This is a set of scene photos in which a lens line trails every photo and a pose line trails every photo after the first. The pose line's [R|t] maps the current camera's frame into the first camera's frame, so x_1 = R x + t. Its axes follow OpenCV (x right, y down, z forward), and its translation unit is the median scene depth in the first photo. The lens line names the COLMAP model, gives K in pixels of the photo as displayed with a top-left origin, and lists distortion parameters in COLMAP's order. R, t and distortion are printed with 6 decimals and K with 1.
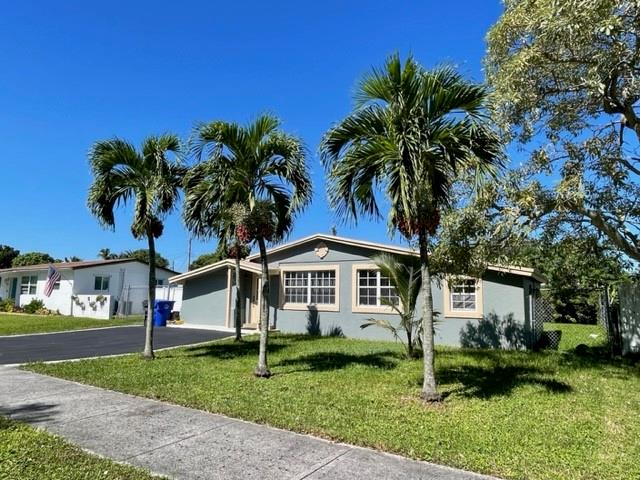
lens RADIAL K [[405.7, 0, 320.0], [0, 405.7, 240.0], [0, 0, 1]] dist [0.029736, -0.002926]
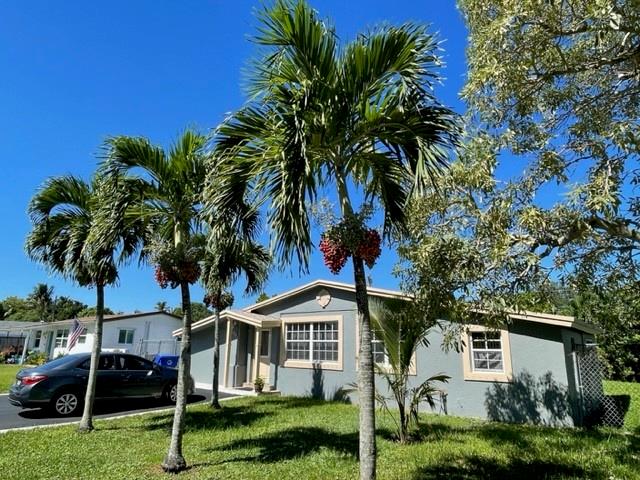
lens RADIAL K [[394.0, 0, 320.0], [0, 394.0, 240.0], [0, 0, 1]] dist [0.004044, 0.000877]
pose [[0.991166, -0.035847, -0.127693, 0.113244], [0.019094, 0.991320, -0.130076, 0.011040], [0.131247, 0.126488, 0.983247, 0.143394]]
